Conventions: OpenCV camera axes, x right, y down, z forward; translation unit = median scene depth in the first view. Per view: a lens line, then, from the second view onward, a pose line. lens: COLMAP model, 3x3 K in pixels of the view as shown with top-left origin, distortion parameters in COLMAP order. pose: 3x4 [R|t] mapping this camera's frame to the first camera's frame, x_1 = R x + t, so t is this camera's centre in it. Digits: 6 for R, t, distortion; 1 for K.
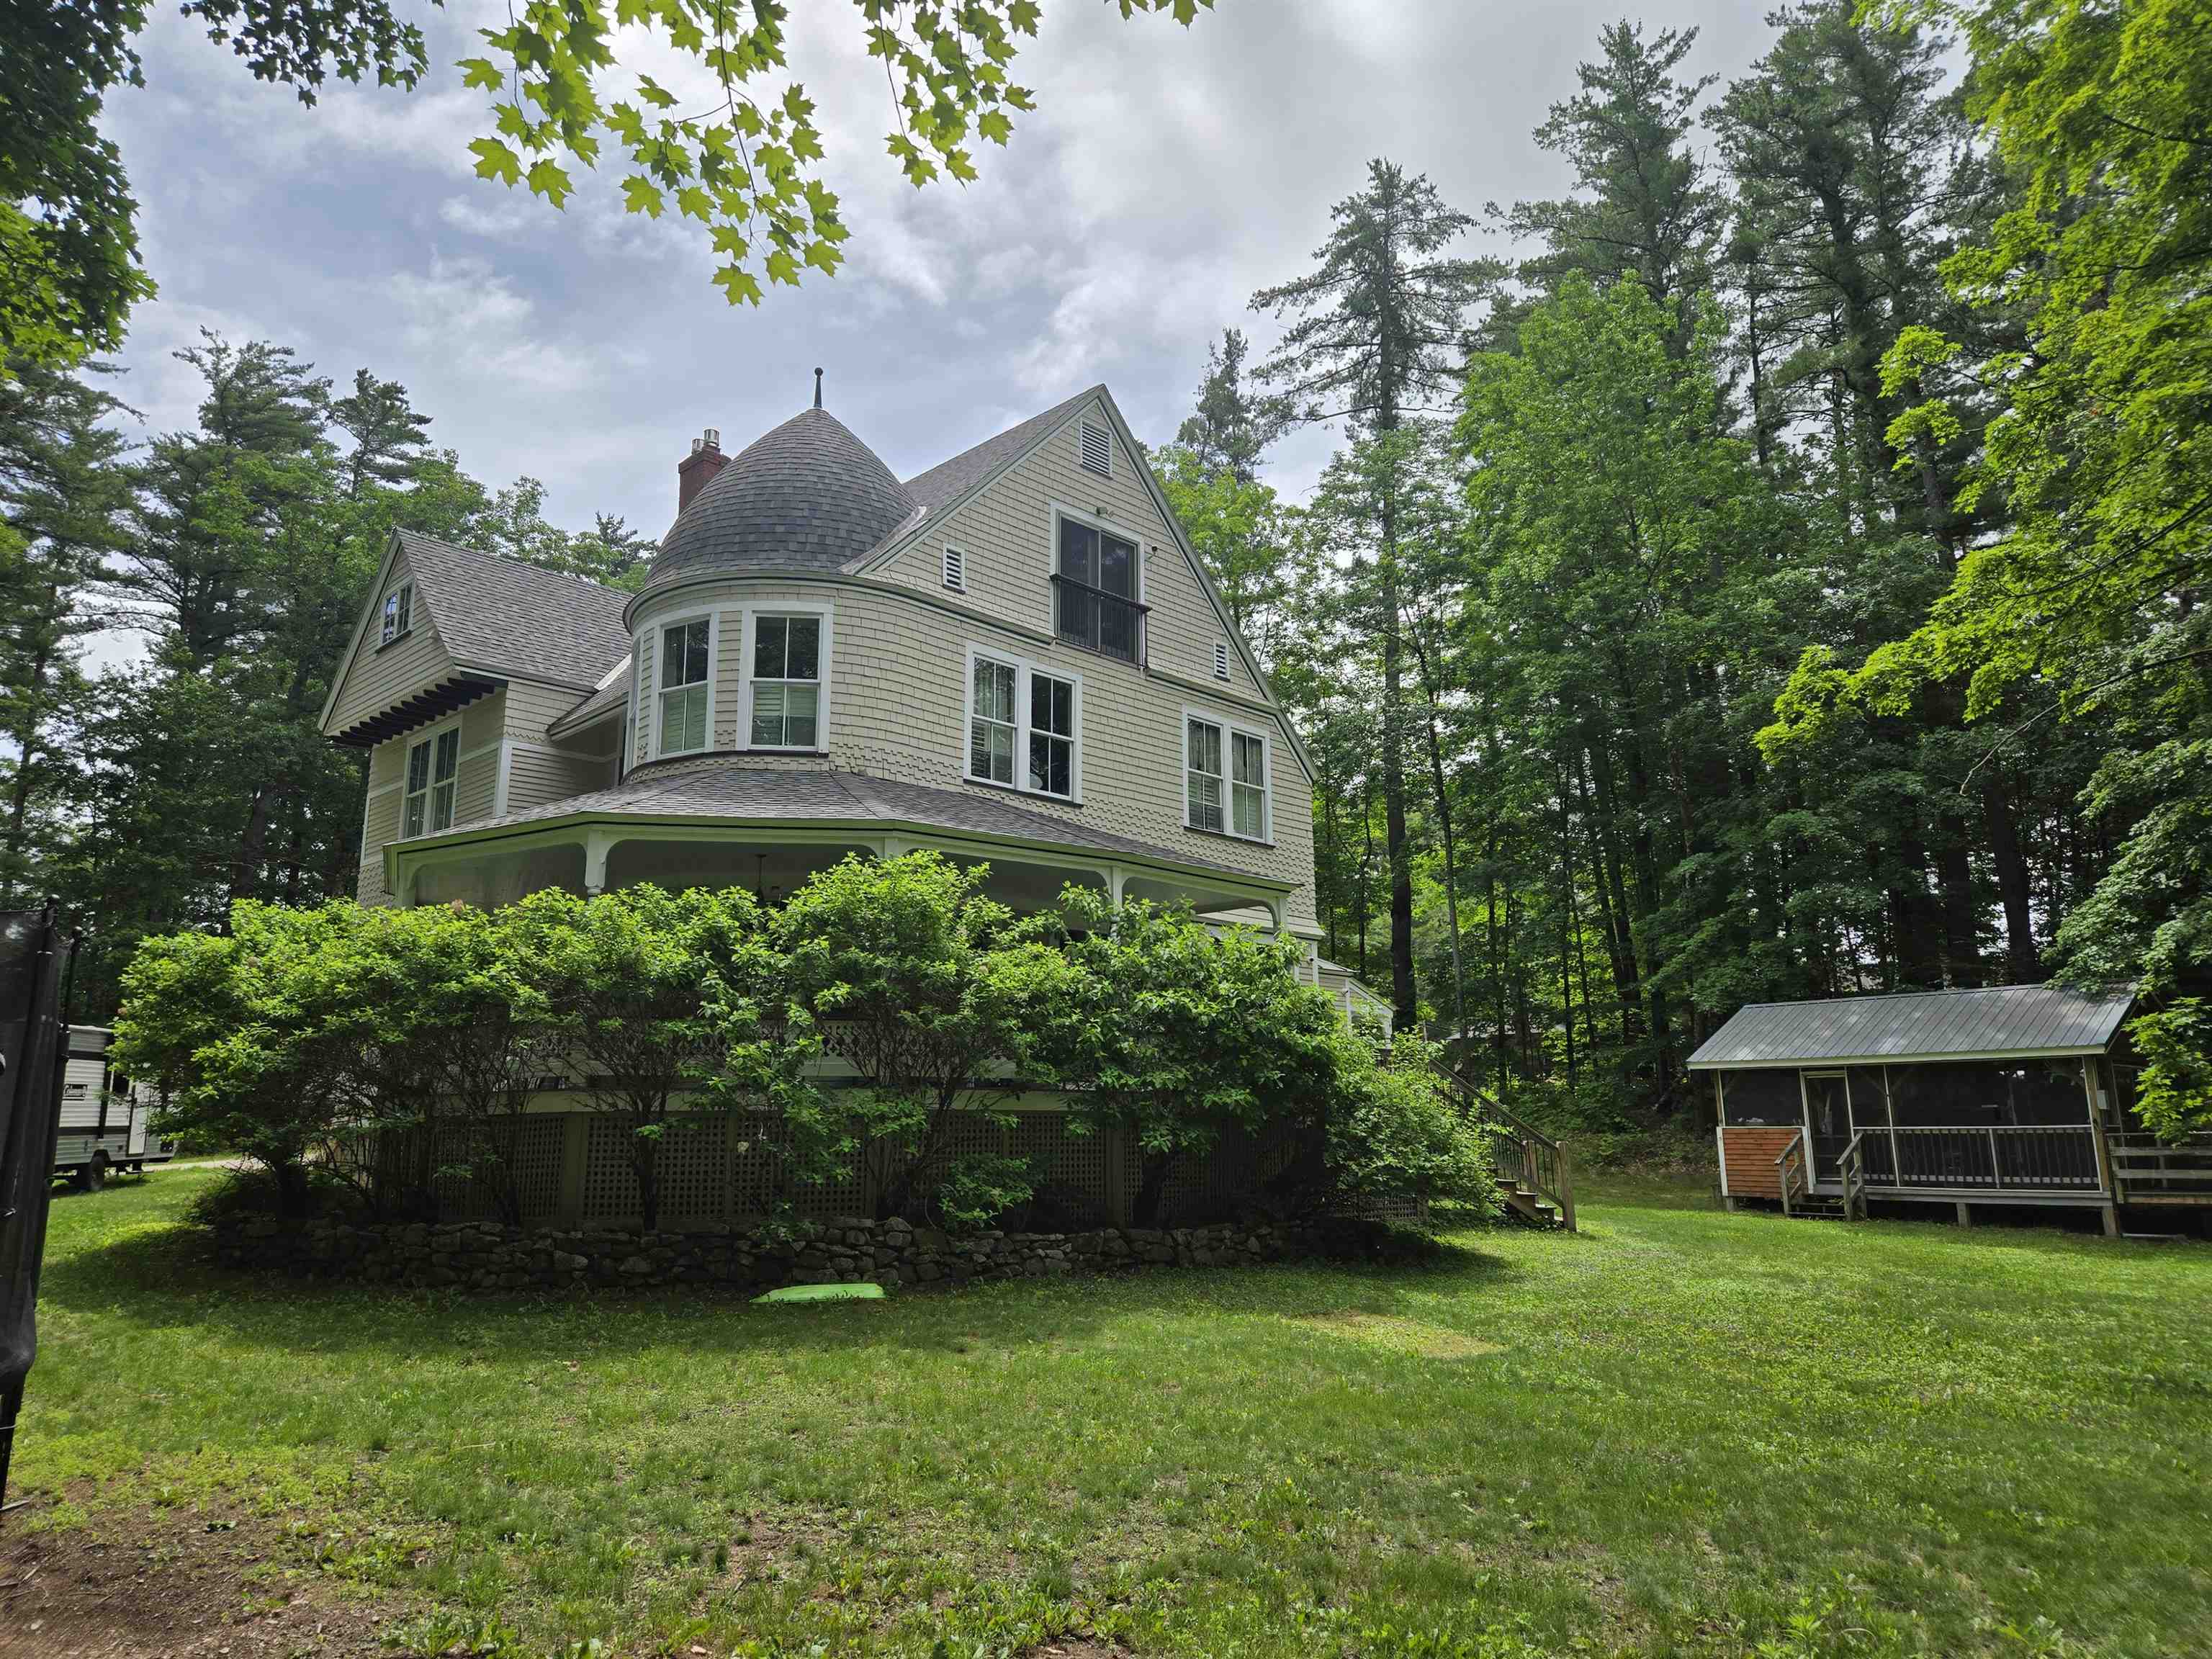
lens RADIAL K [[1475.8, 0, 1098.8], [0, 1475.8, 837.1], [0, 0, 1]] dist [0.068299, -0.001142]
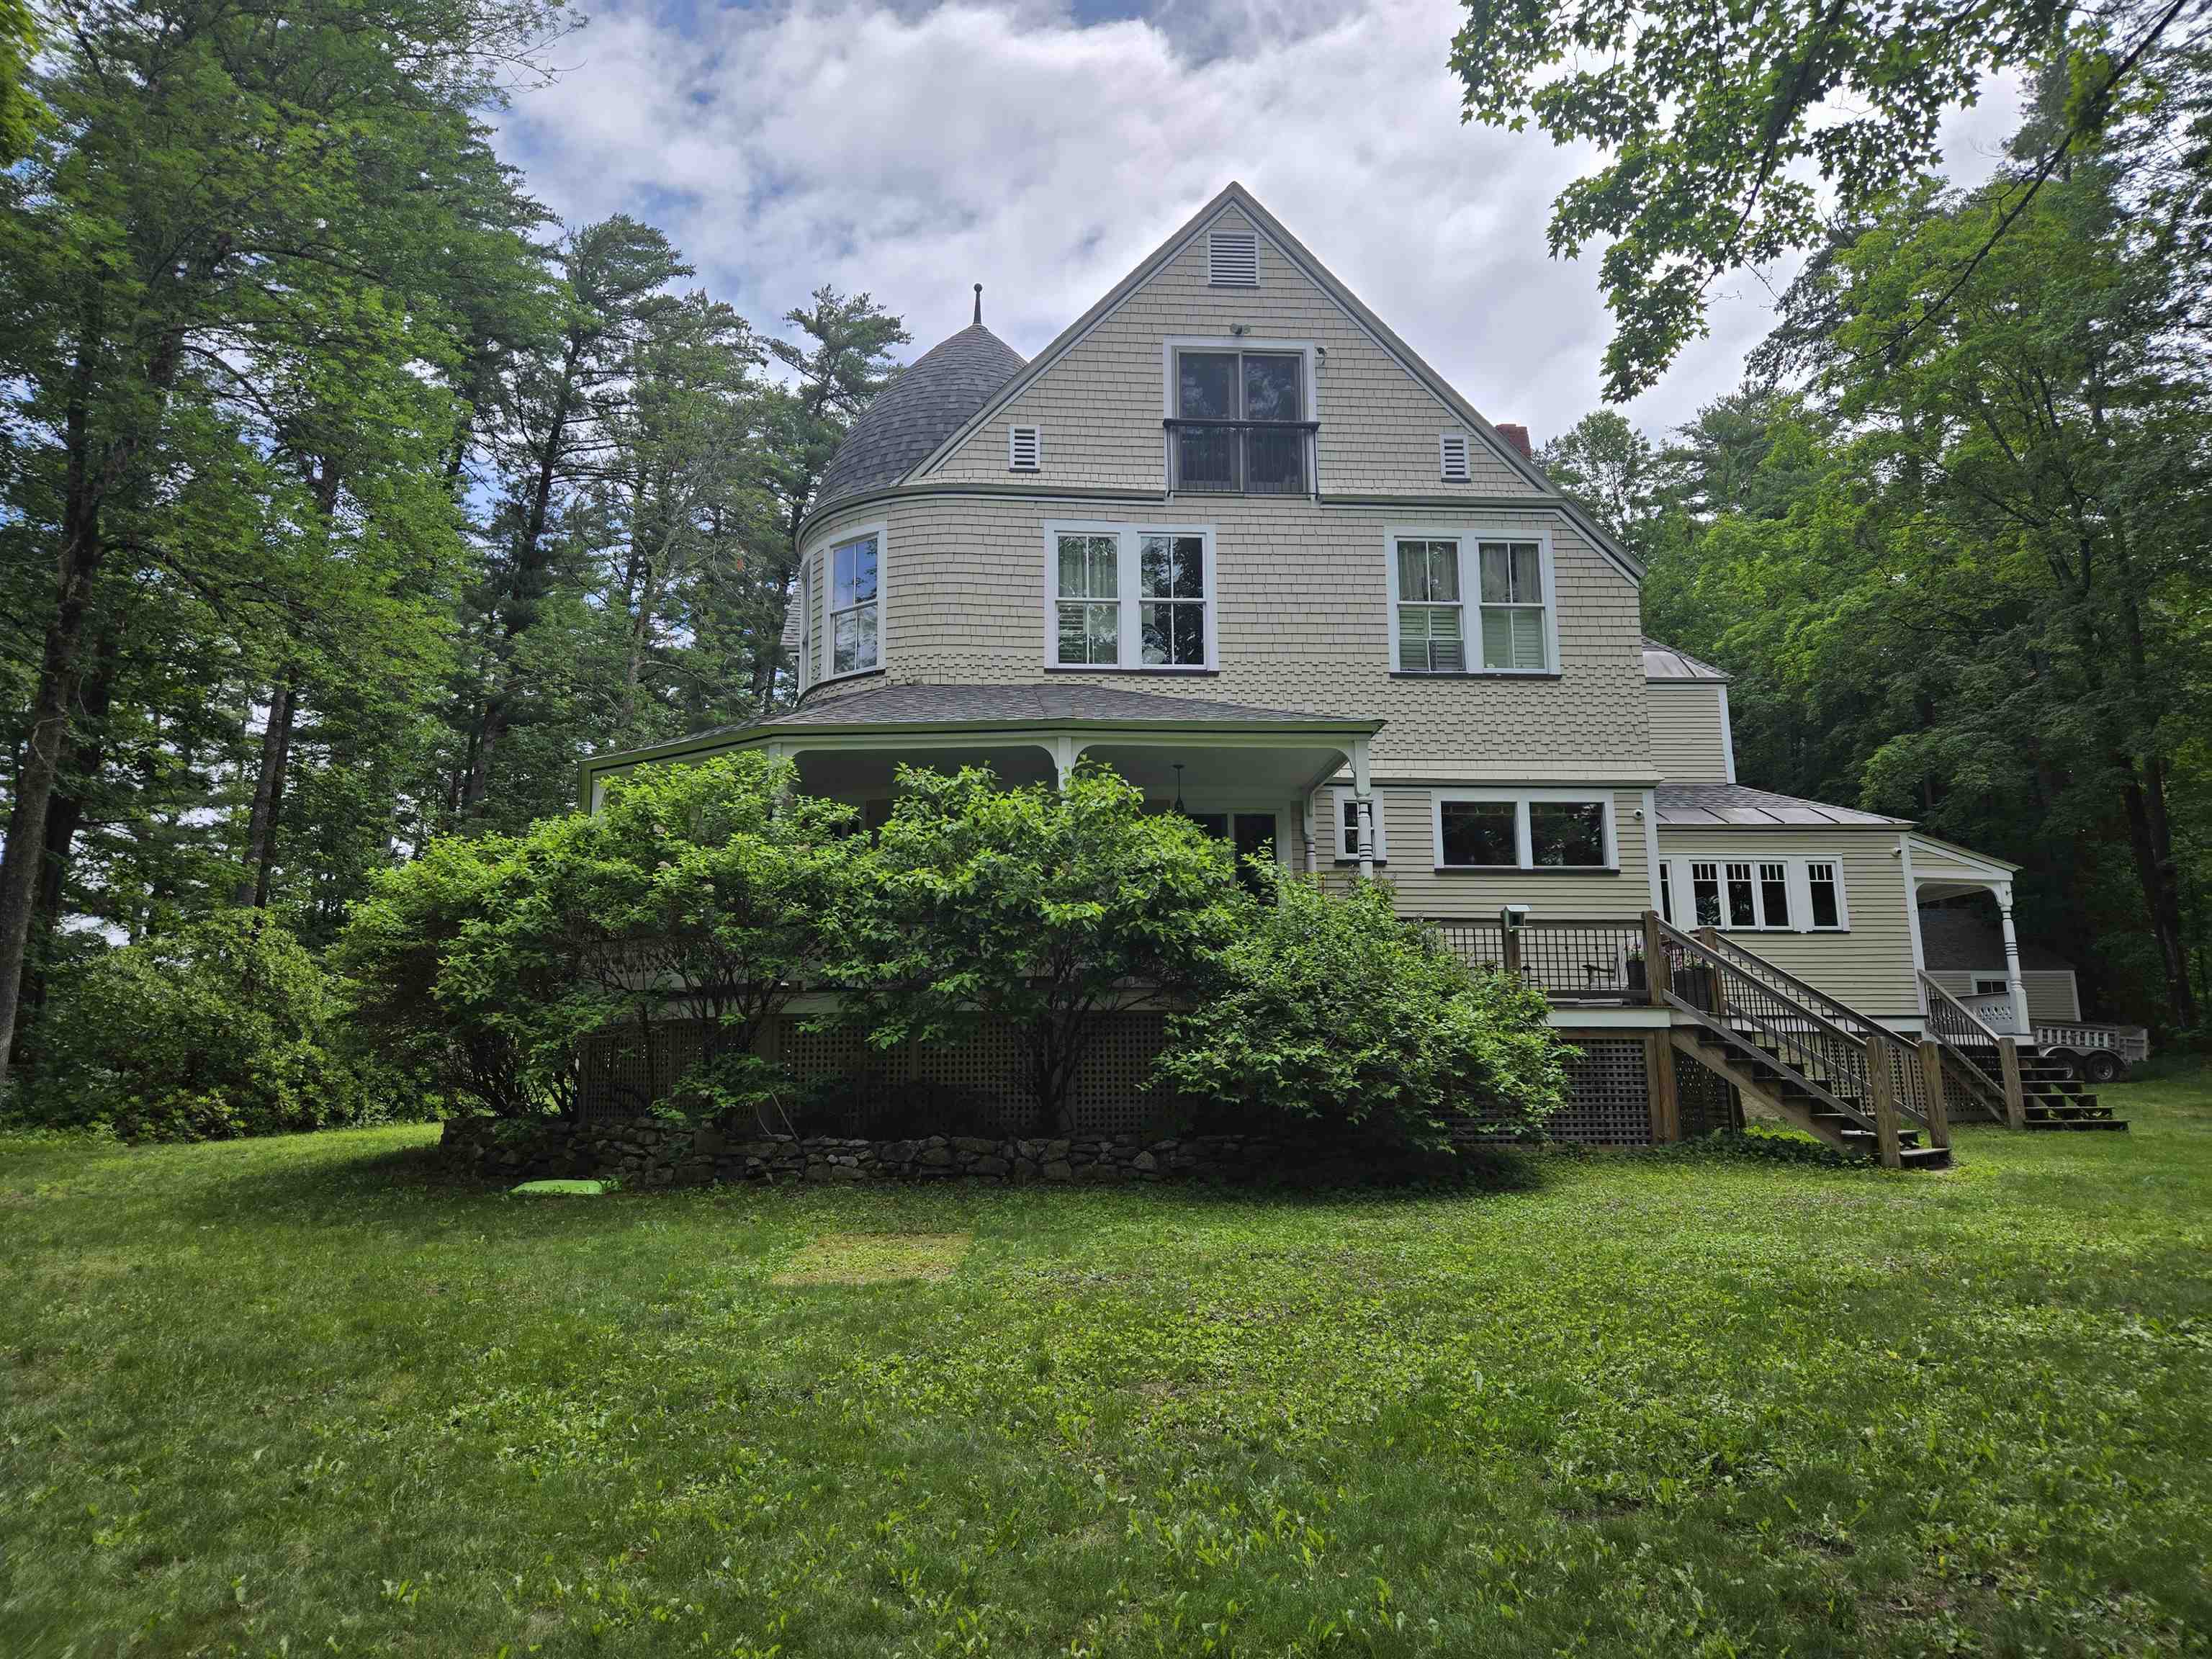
lens RADIAL K [[1475.8, 0, 1106.5], [0, 1475.8, 828.5], [0, 0, 1]] dist [0.068299, -0.001142]
pose [[0.760351, -0.114437, -0.639351, 0.489472], [0.135565, 0.990638, -0.016093, 0.075896], [0.635207, -0.074437, 0.768746, 0.274342]]
